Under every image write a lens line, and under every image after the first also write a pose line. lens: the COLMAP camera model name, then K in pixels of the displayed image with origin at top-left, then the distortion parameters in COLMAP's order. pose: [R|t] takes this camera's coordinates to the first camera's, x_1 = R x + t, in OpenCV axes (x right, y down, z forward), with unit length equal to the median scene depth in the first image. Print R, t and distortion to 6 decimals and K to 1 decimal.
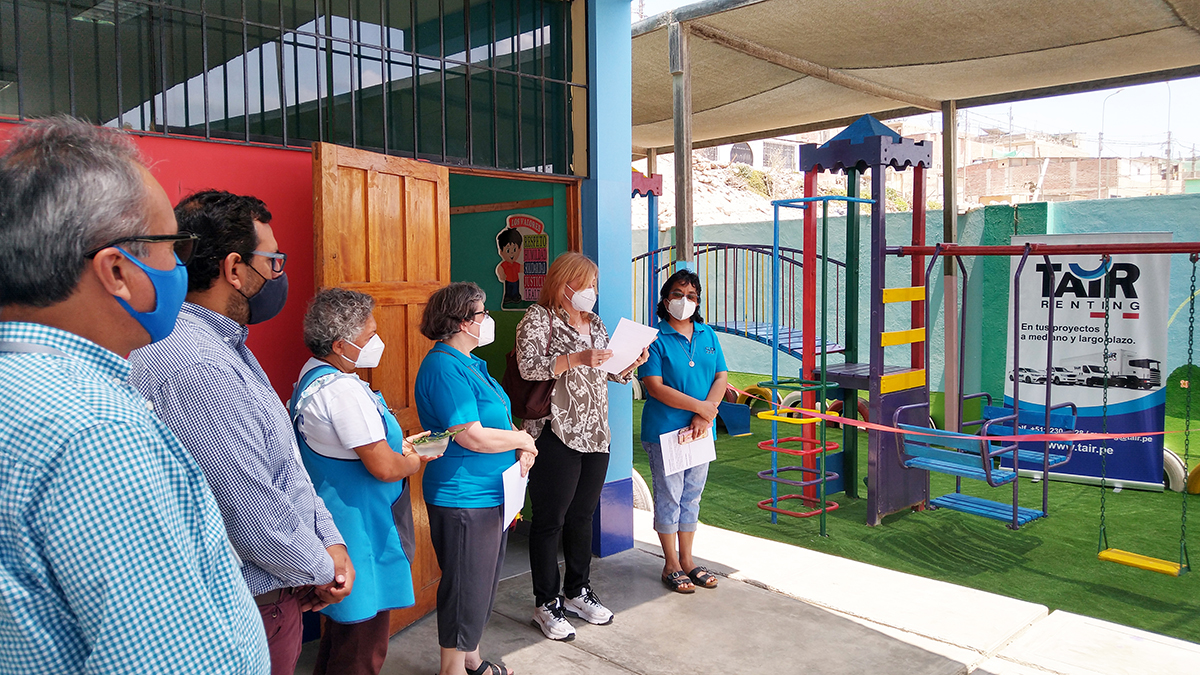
lens RADIAL K [[913.8, 0, 595.7], [0, 913.8, 332.3], [0, 0, 1]] dist [0.044615, -0.070935]
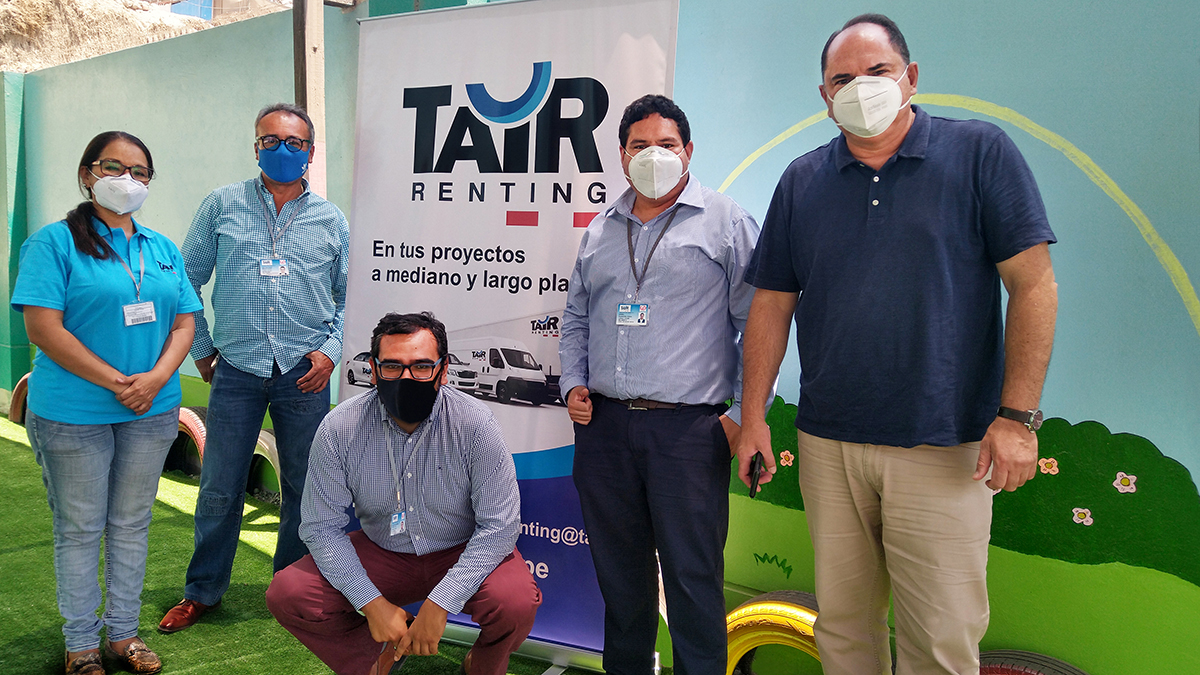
lens RADIAL K [[930.4, 0, 595.5], [0, 930.4, 334.7], [0, 0, 1]] dist [0.072978, -0.124519]
pose [[0.978340, 0.021763, 0.205859, 0.503203], [-0.027460, 0.999314, 0.024858, 0.019611], [-0.205176, -0.029973, 0.978266, 0.618395]]
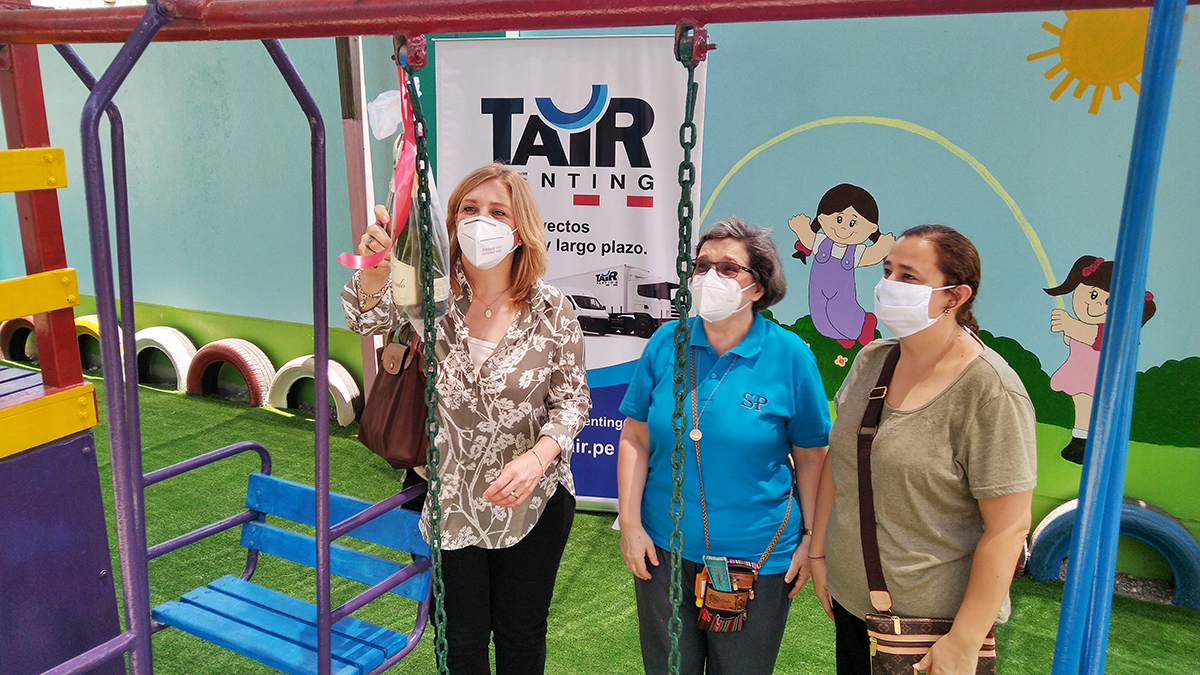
lens RADIAL K [[926.2, 0, 597.1], [0, 926.2, 323.7], [0, 0, 1]] dist [0.055357, -0.059823]
pose [[0.922453, -0.073619, 0.379026, 0.350908], [0.014474, 0.987557, 0.156591, -0.032326], [-0.385838, -0.138962, 0.912041, 0.513323]]
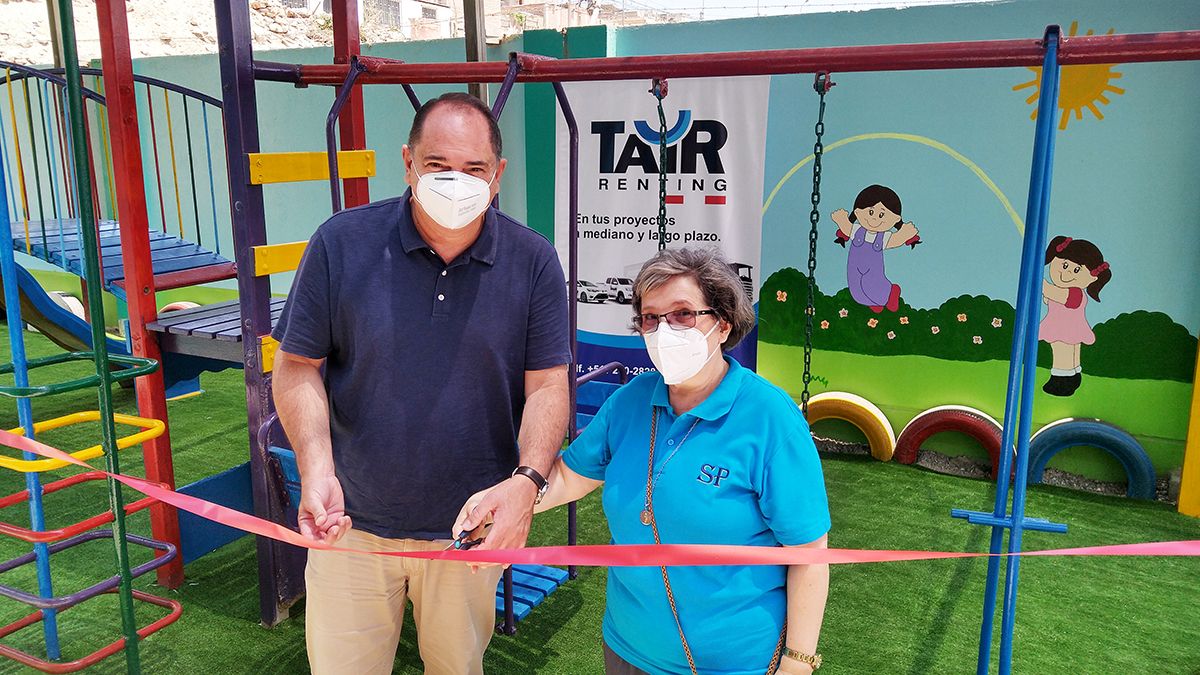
lens RADIAL K [[930.4, 0, 595.5], [0, 930.4, 334.7], [0, 0, 1]] dist [0.072978, -0.124519]
pose [[0.925331, -0.067593, 0.373086, 0.234118], [0.017964, 0.990692, 0.134932, -0.014061], [-0.378733, -0.118155, 0.917933, 0.386553]]
